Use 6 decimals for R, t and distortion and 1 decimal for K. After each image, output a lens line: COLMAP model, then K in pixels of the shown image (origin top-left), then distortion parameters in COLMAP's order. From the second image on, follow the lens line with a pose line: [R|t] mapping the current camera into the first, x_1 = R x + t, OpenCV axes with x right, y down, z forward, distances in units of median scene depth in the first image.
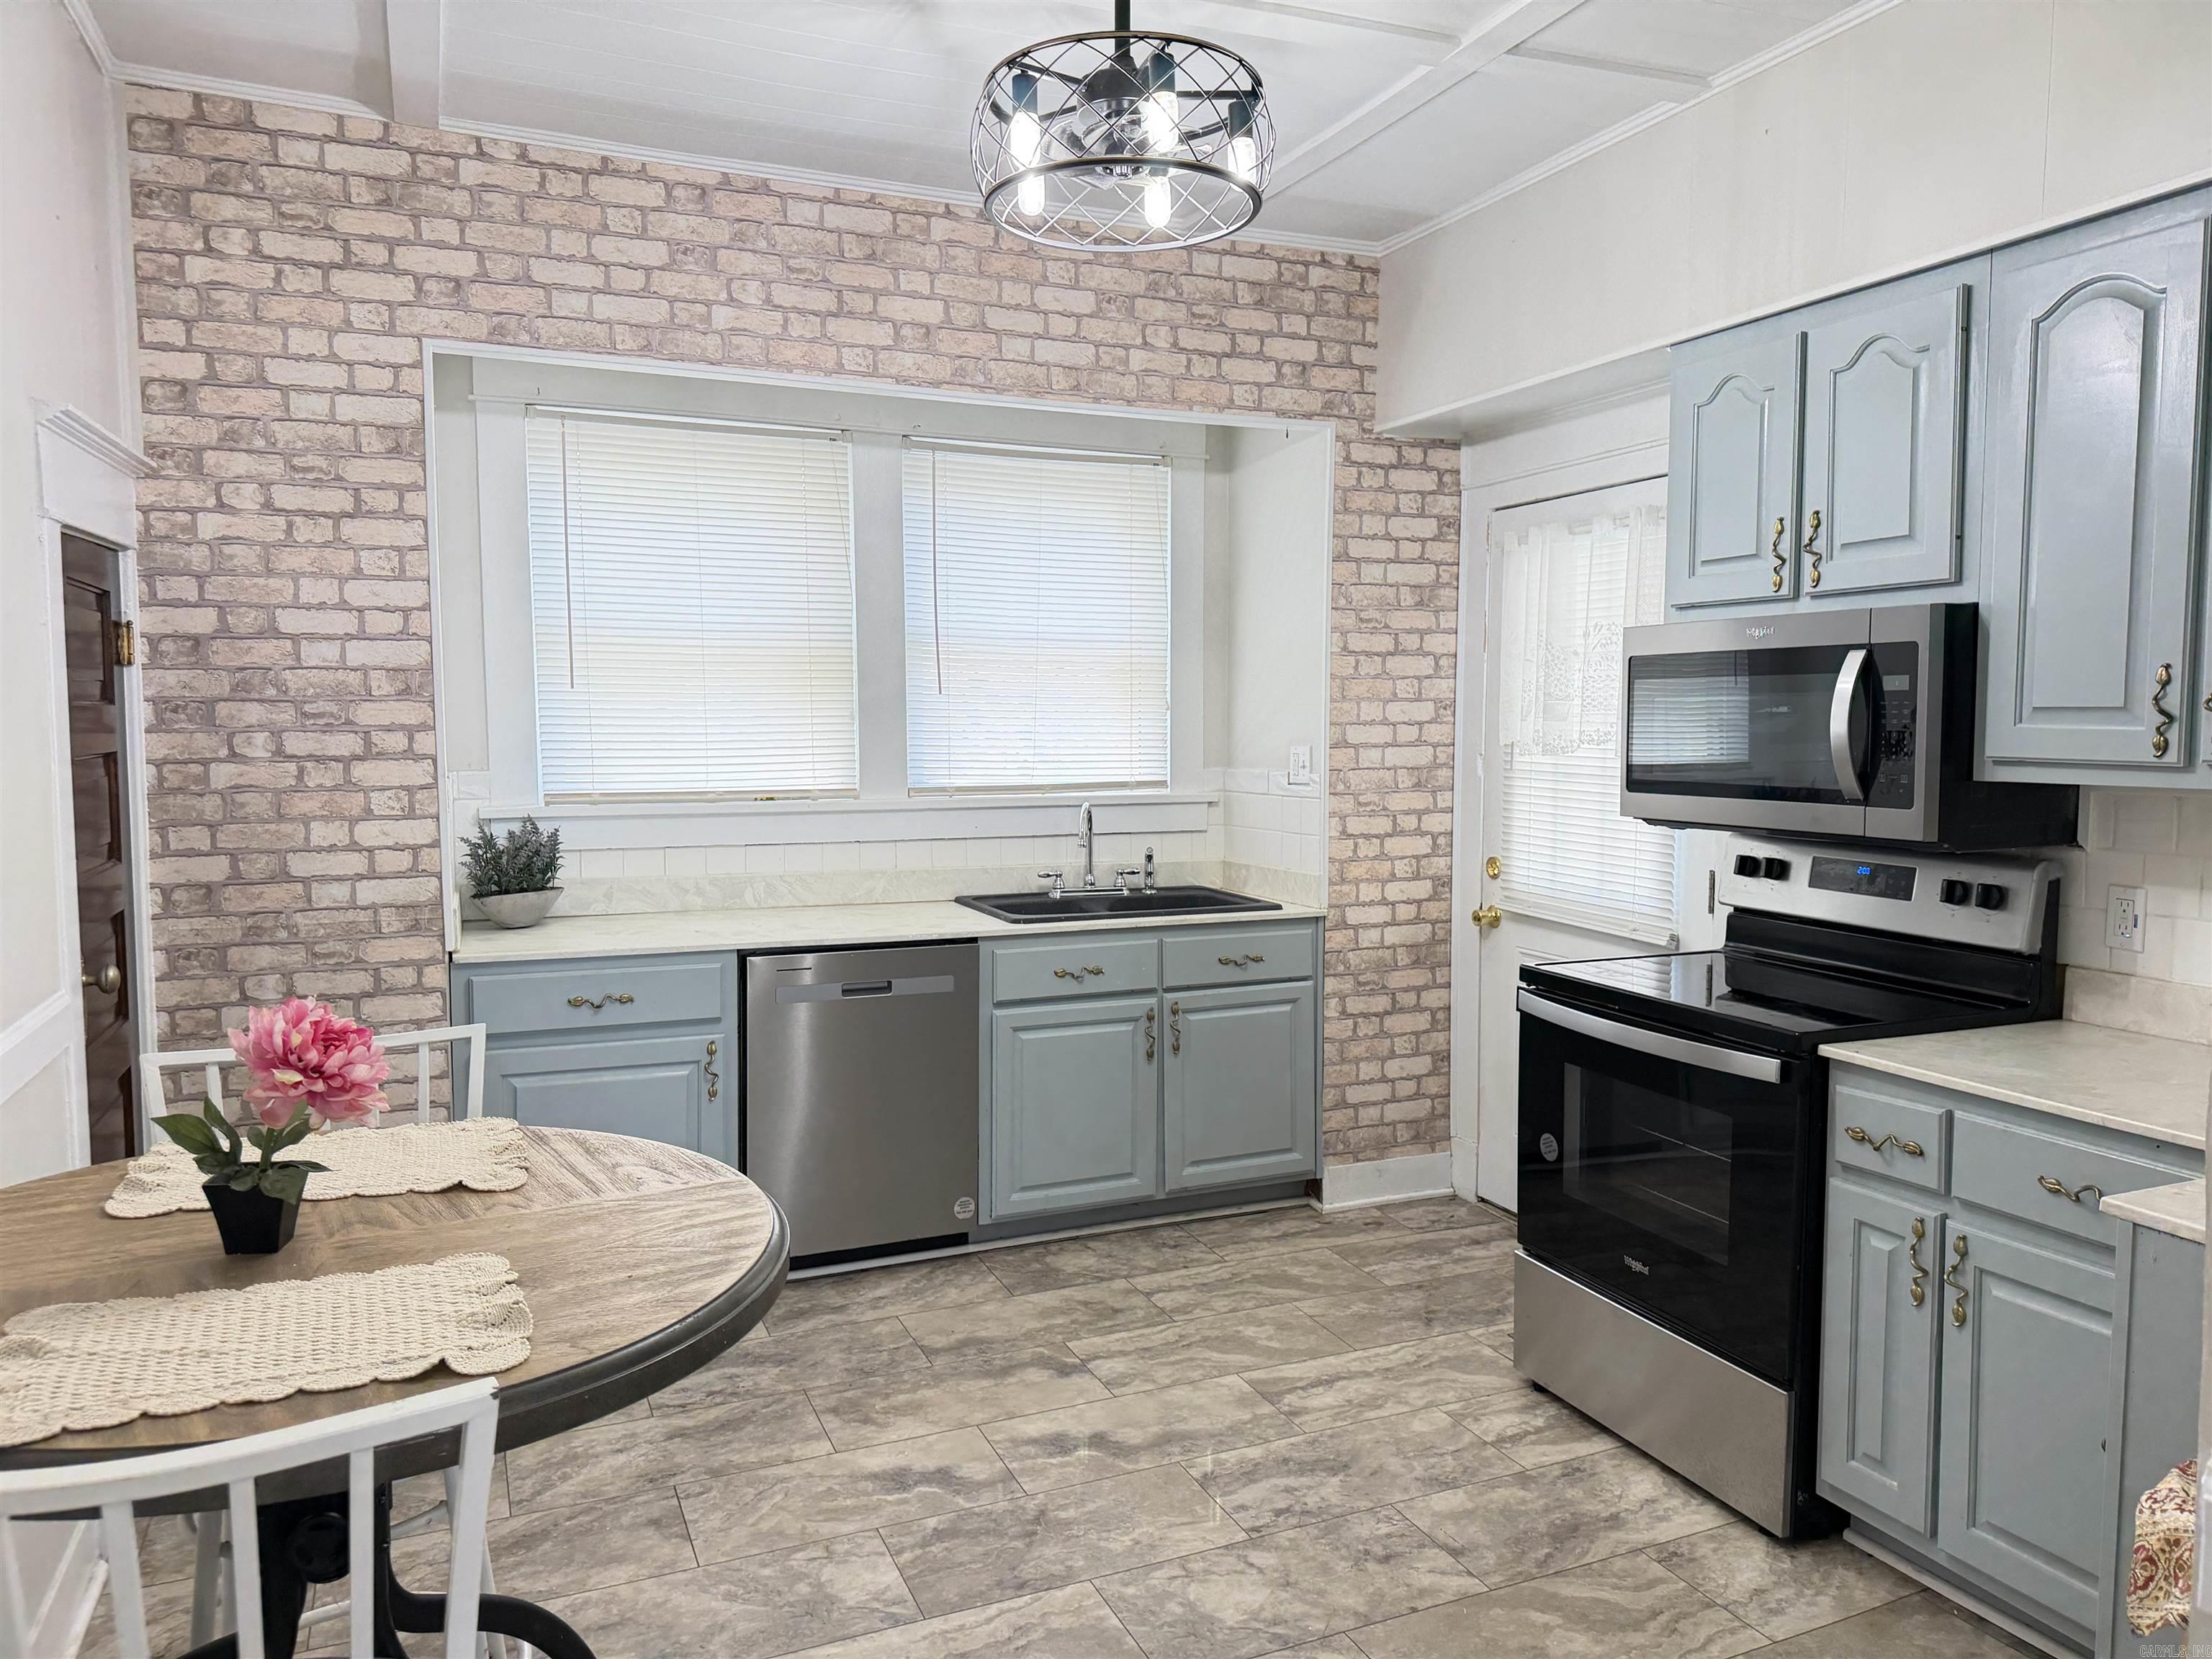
lens RADIAL K [[1564.7, 0, 1107.2], [0, 1564.7, 835.3], [0, 0, 1]] dist [0.115522, -0.099383]
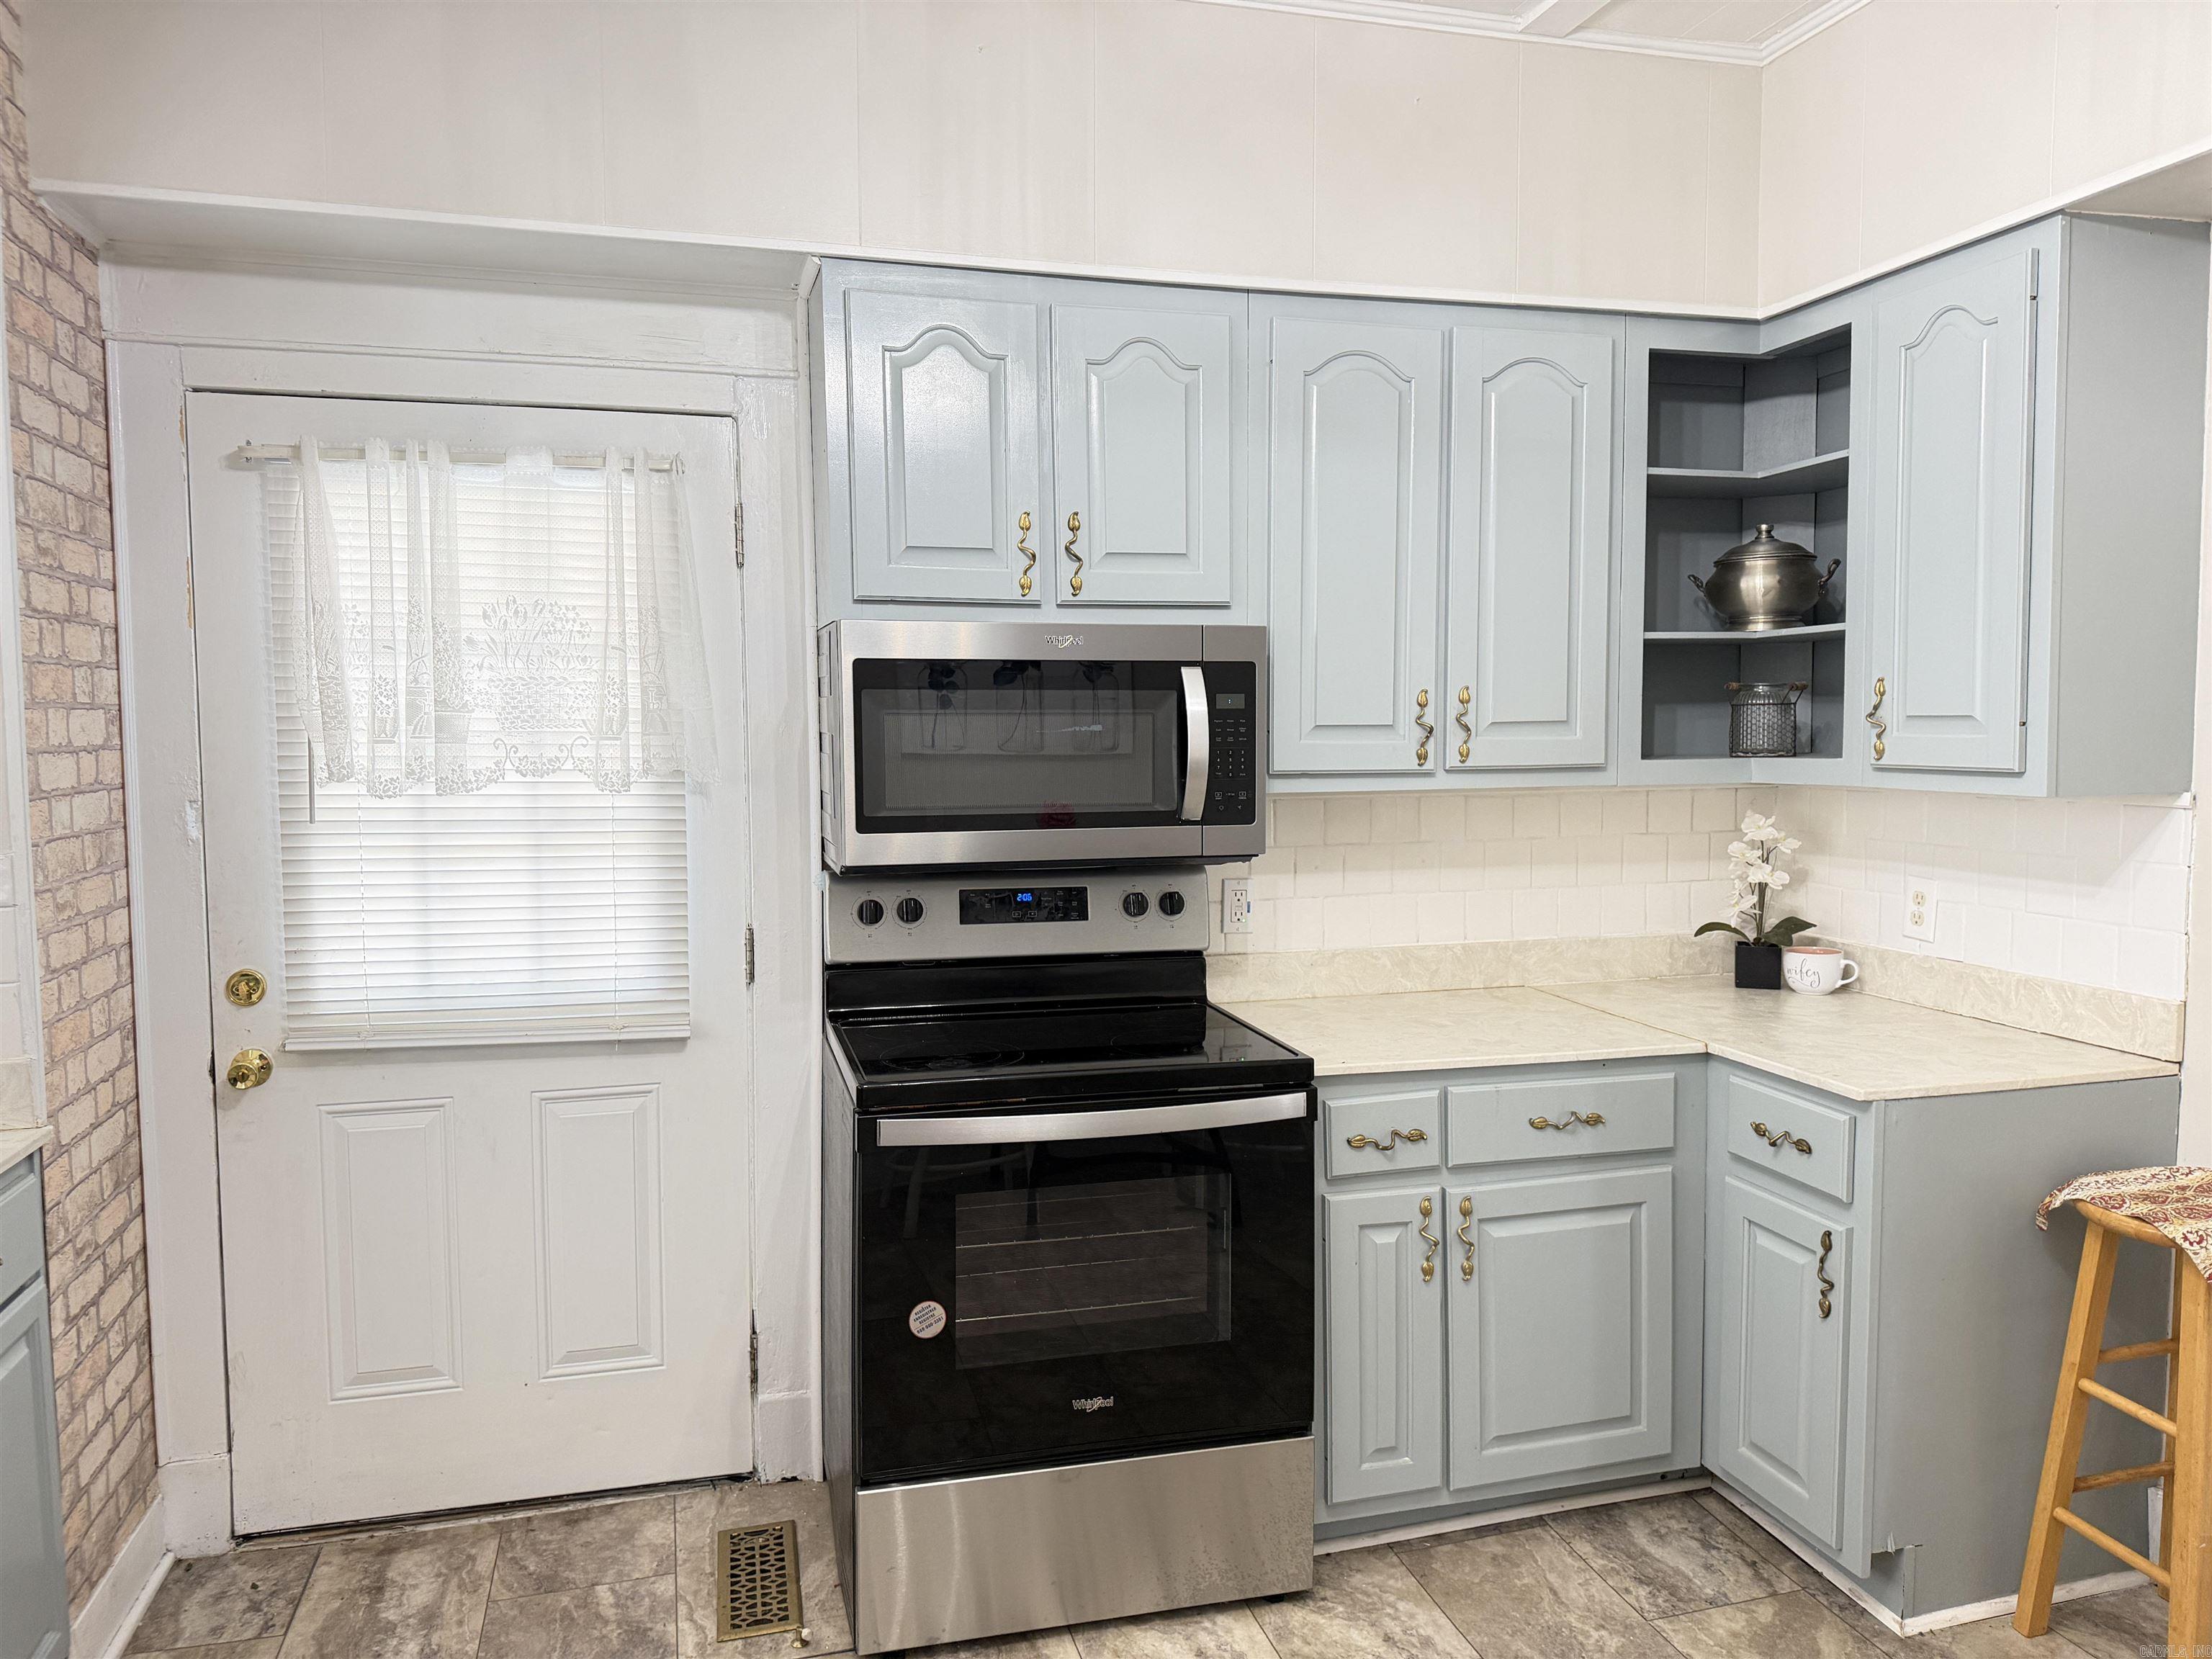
lens RADIAL K [[1564.7, 0, 1107.2], [0, 1564.7, 835.3], [0, 0, 1]] dist [0.115522, -0.099383]
pose [[0.145408, -0.073708, 0.986622, -0.502729], [0.081433, 0.994729, 0.062312, -0.079170], [-0.986015, 0.071283, 0.150644, 0.938417]]
